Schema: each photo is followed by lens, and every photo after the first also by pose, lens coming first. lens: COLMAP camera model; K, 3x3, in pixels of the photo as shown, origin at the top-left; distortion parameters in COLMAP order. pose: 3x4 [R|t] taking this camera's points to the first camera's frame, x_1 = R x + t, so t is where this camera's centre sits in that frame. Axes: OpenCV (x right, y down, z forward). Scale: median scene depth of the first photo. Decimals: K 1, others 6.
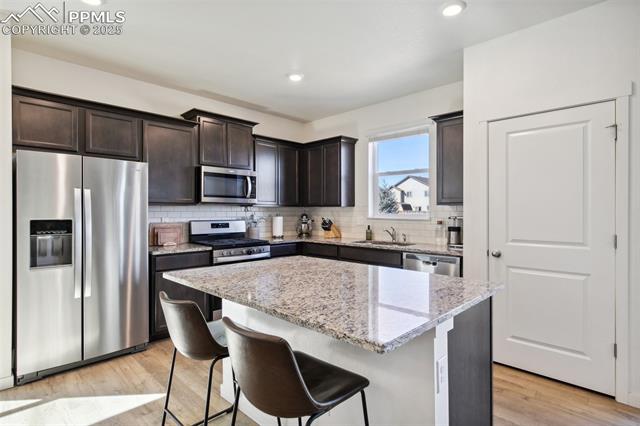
lens RADIAL K [[328.7, 0, 320.0], [0, 328.7, 213.0], [0, 0, 1]] dist [-0.001069, -0.000199]
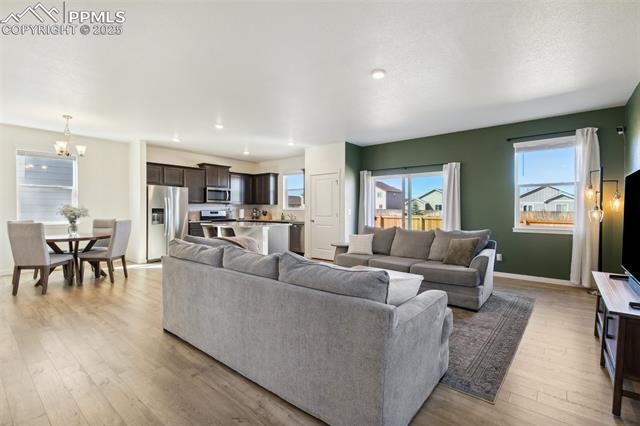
lens RADIAL K [[289.9, 0, 320.0], [0, 289.9, 213.0], [0, 0, 1]] dist [0.000584, -0.000204]
pose [[0.996477, 0.001540, 0.083857, 0.243638], [-0.002213, 0.999966, 0.007938, 0.022412], [-0.083842, -0.008096, 0.996446, -1.004008]]
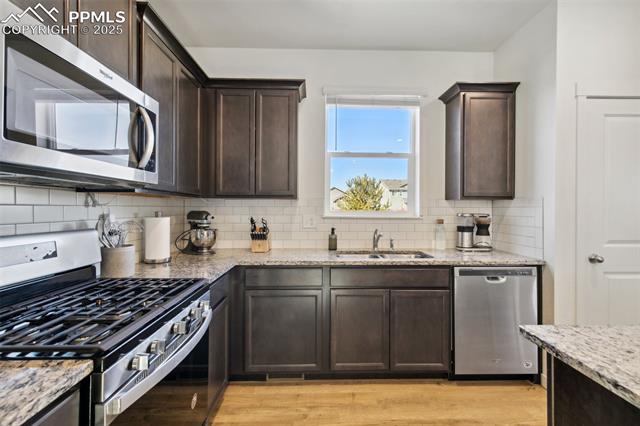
lens RADIAL K [[298.4, 0, 319.9], [0, 298.4, 206.9], [0, 0, 1]] dist [0.003262, 0.000197]
pose [[0.695743, 0.003940, 0.718280, -0.305058], [-0.000091, 0.999985, -0.005398, -0.001499], [-0.718291, 0.003690, 0.695733, 0.611893]]
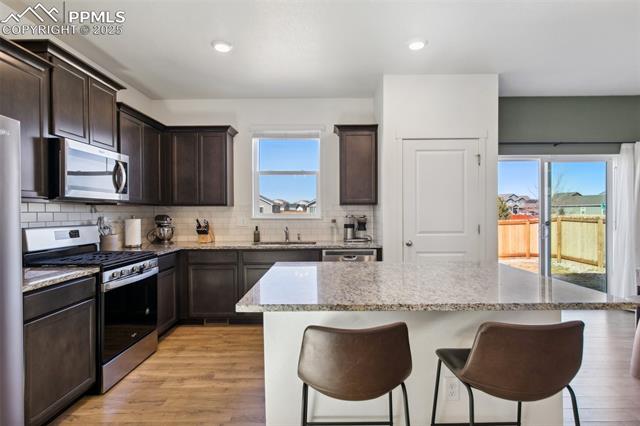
lens RADIAL K [[335.1, 0, 320.0], [0, 335.1, 213.0], [0, 0, 1]] dist [0.000998, -0.000057]
pose [[0.720466, -0.008364, 0.693440, -0.390461], [0.009347, 0.999954, 0.002350, -0.000257], [-0.693428, 0.004788, 0.720510, 0.188151]]
